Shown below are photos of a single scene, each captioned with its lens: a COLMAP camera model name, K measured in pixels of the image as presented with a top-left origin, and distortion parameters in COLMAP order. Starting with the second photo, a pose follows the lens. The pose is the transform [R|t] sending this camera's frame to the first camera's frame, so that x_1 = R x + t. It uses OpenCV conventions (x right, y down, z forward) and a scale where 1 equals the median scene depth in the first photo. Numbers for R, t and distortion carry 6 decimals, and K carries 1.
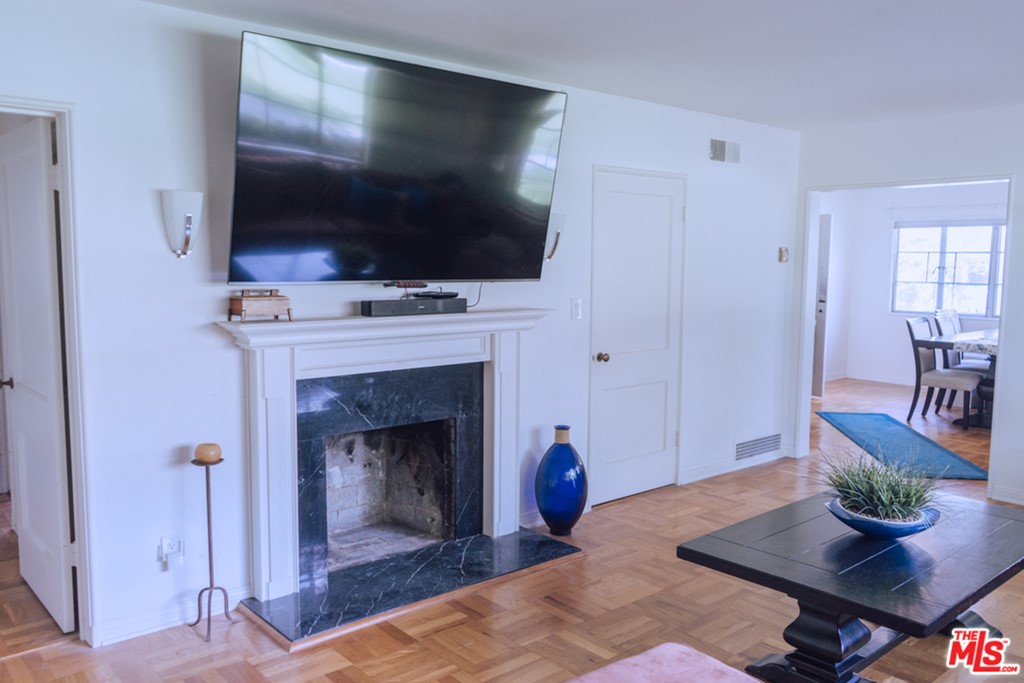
lens RADIAL K [[824.3, 0, 512.0], [0, 824.3, 341.5], [0, 0, 1]] dist [-0.006703, -0.001629]
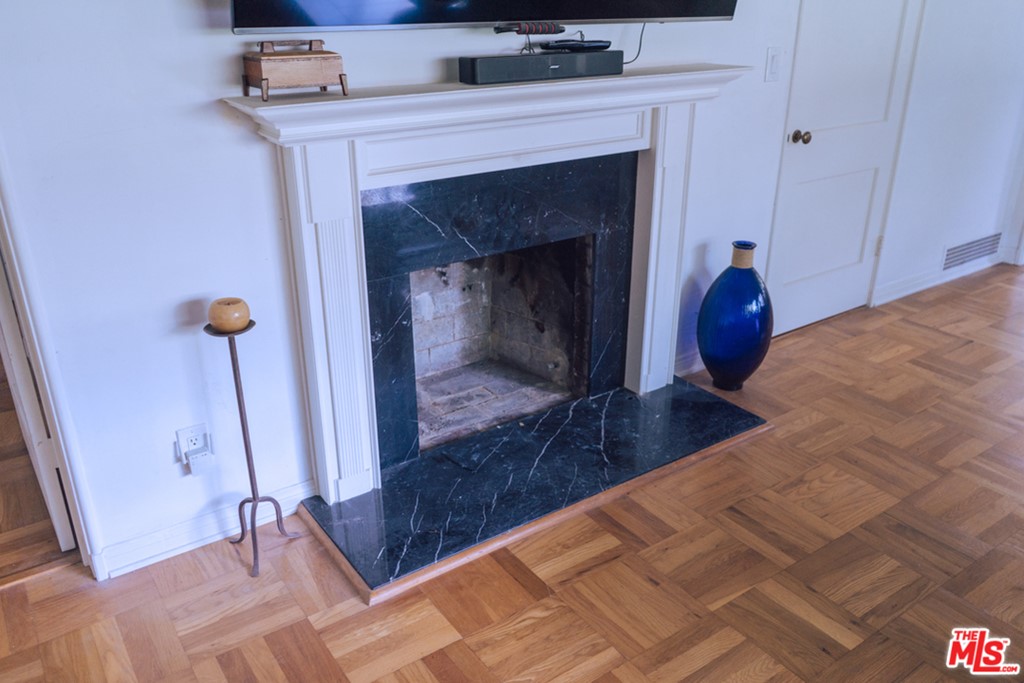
lens RADIAL K [[824.3, 0, 512.0], [0, 824.3, 341.5], [0, 0, 1]] dist [-0.006703, -0.001629]
pose [[0.995005, 0.031893, -0.094593, -0.076197], [-0.001990, 0.953740, 0.300626, -0.030855], [0.099805, -0.298936, 0.949039, 0.345522]]
